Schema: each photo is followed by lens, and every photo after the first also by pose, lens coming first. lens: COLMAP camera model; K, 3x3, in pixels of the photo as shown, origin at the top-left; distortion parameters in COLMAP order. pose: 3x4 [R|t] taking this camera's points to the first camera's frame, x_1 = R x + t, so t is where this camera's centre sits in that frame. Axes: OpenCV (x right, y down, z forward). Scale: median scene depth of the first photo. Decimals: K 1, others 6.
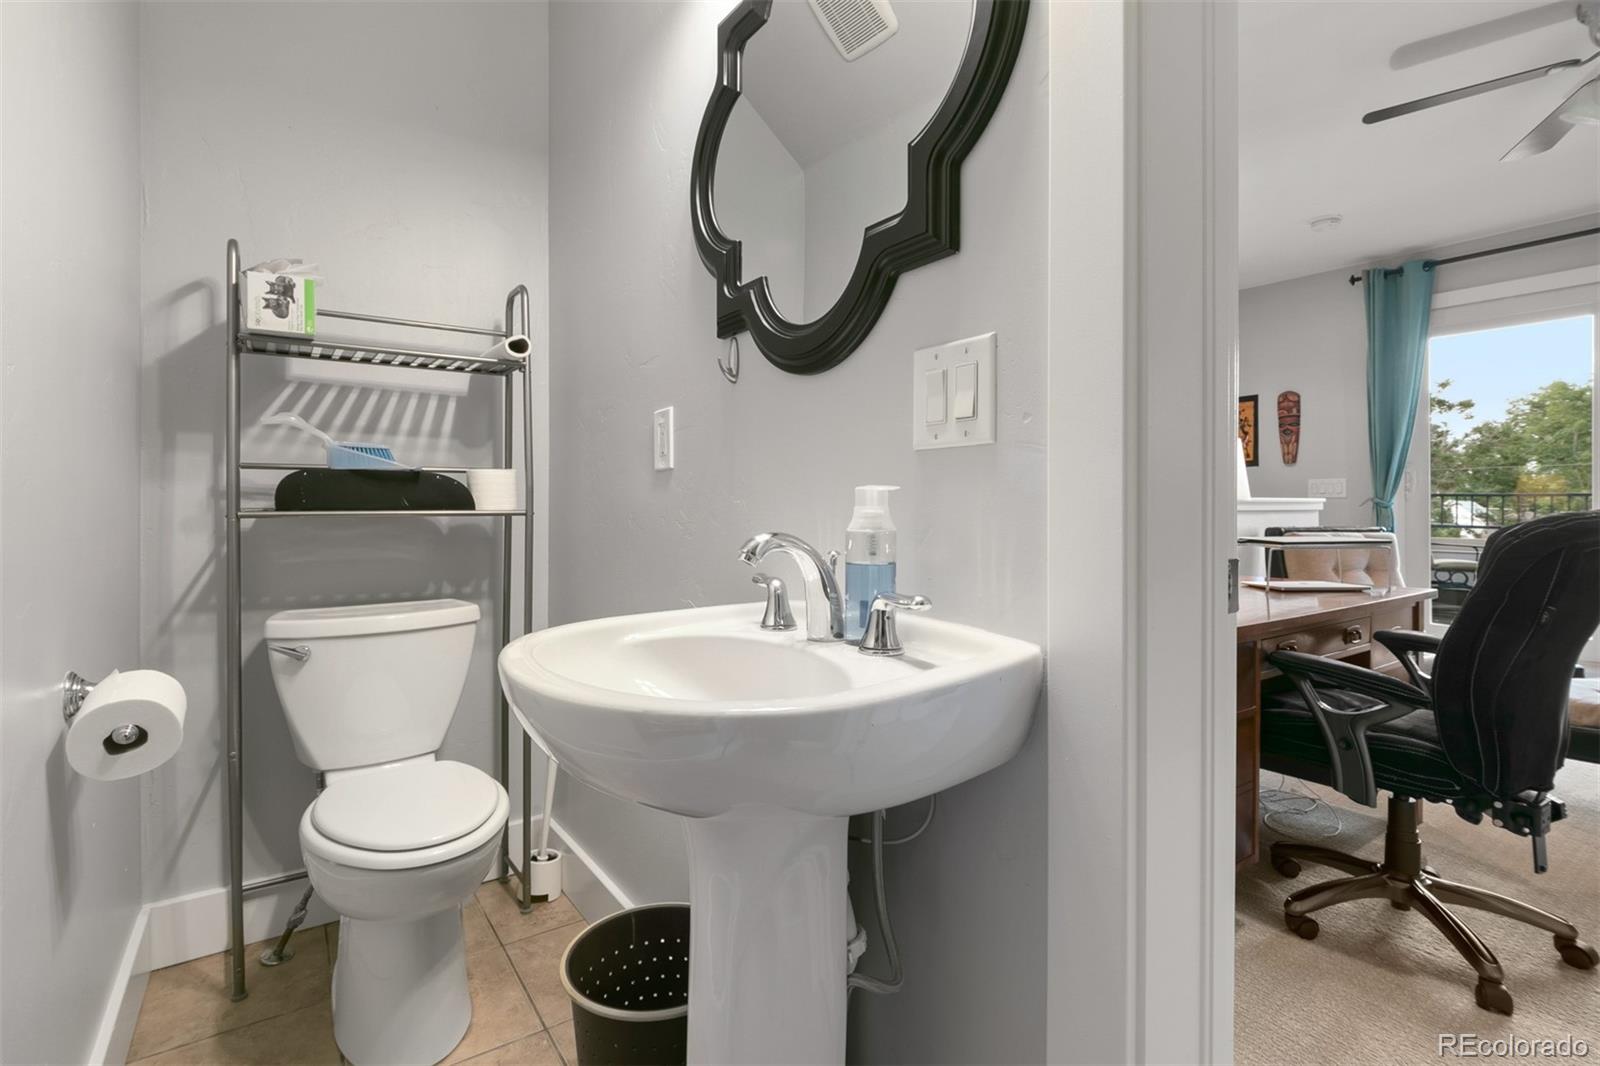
lens RADIAL K [[744.3, 0, 789.7], [0, 744.3, 525.8], [0, 0, 1]] dist [-0.001179, -0.002365]
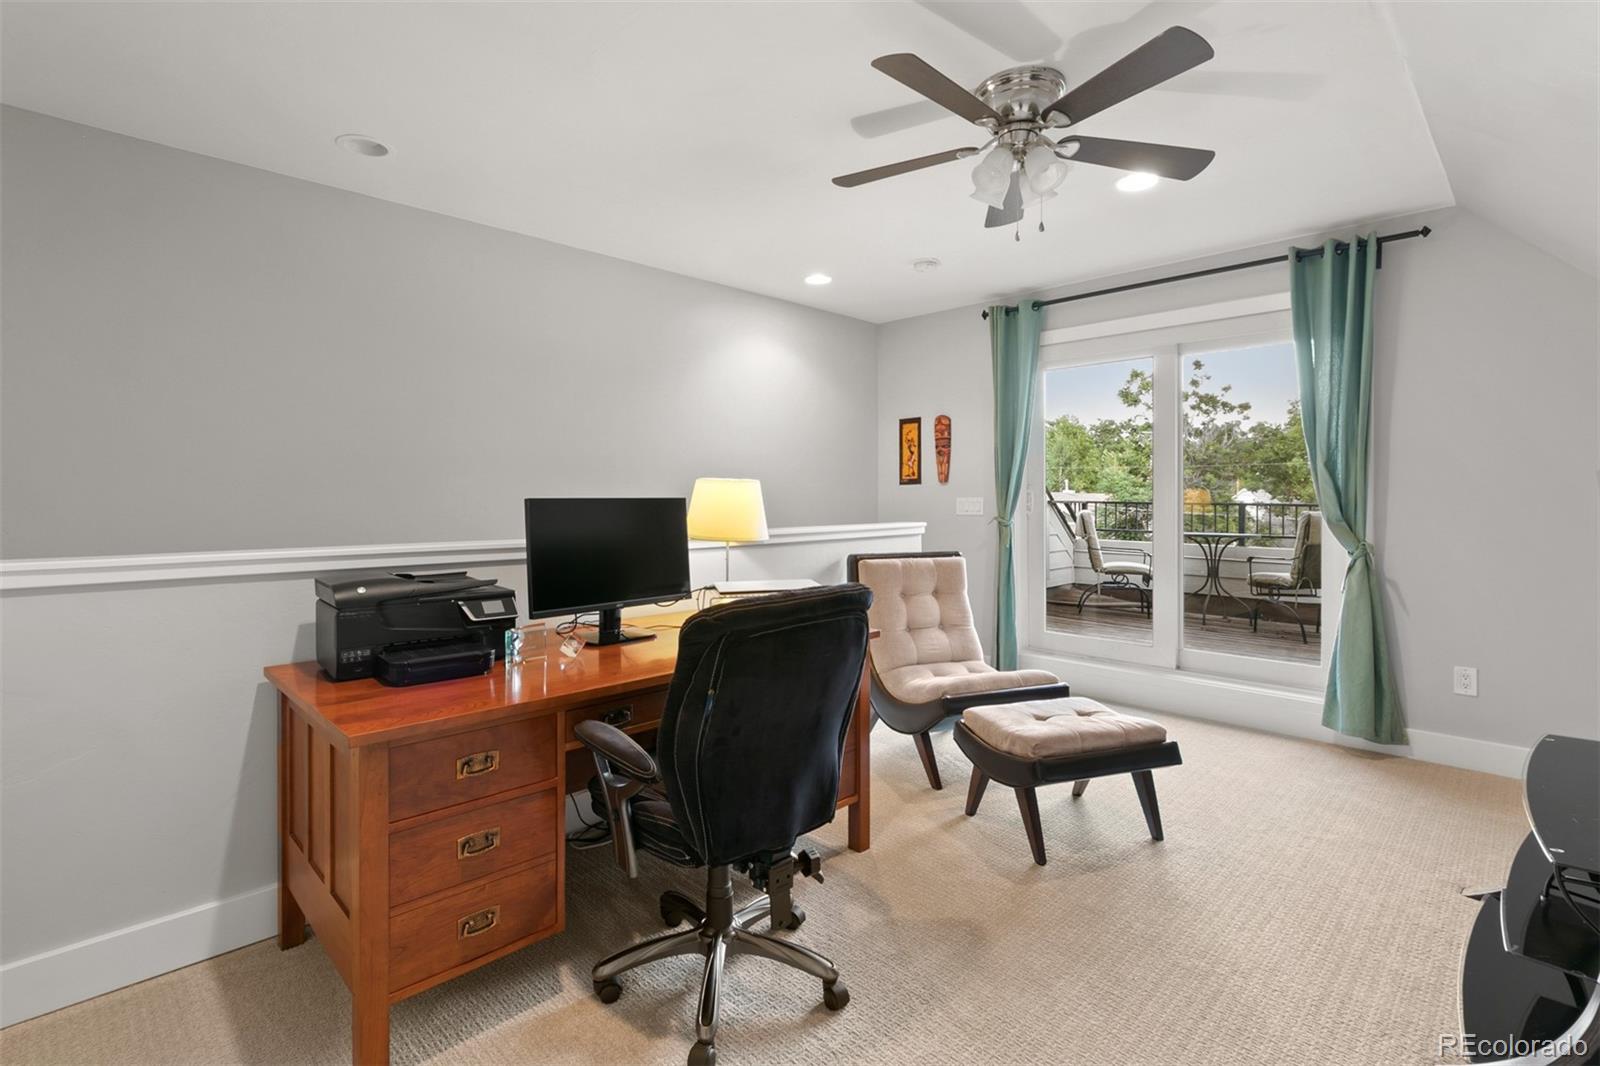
lens RADIAL K [[744.3, 0, 790.7], [0, 744.3, 518.0], [0, 0, 1]] dist [-0.001179, -0.002365]
pose [[0.984895, -0.007585, 0.172985, 0.290156], [0.006658, 0.999960, 0.005943, -0.043449], [-0.173023, -0.004702, 0.984907, -0.018269]]
